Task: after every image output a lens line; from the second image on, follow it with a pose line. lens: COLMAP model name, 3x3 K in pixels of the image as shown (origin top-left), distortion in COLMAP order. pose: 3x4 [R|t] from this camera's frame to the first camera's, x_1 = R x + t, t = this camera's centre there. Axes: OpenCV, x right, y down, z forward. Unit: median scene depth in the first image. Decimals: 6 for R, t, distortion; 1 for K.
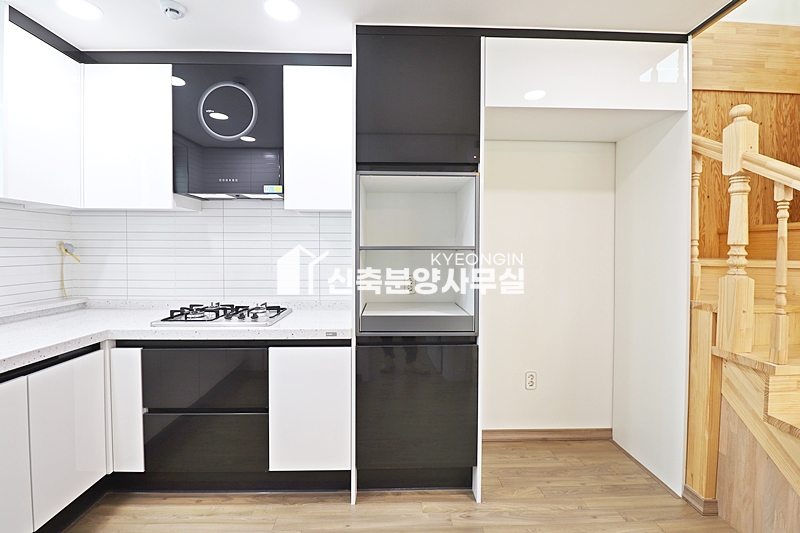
lens RADIAL K [[376.8, 0, 401.8], [0, 376.8, 258.7], [0, 0, 1]] dist [-0.003072, -0.011826]
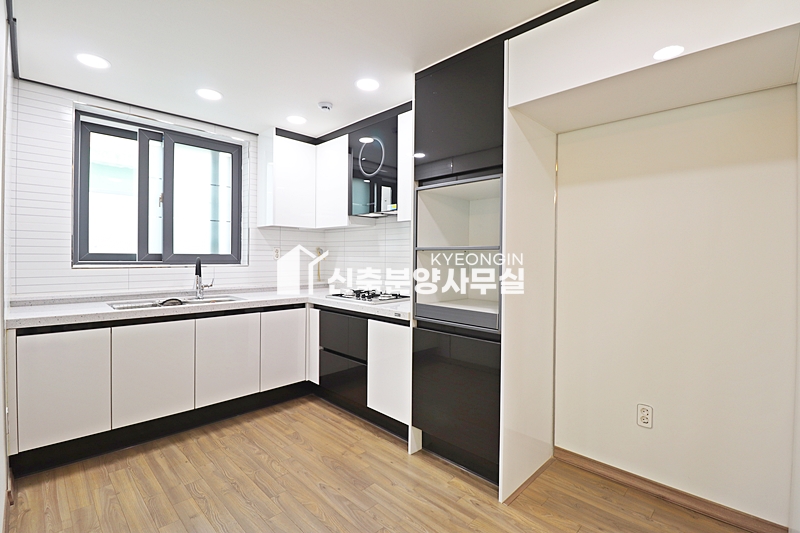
lens RADIAL K [[369.0, 0, 399.5], [0, 369.0, 259.1], [0, 0, 1]] dist [-0.005508, -0.009183]
pose [[0.685404, 0.008289, -0.728115, 0.736751], [-0.024068, 0.999647, -0.011277, 0.020448], [0.727765, 0.025253, 0.685362, 0.119323]]
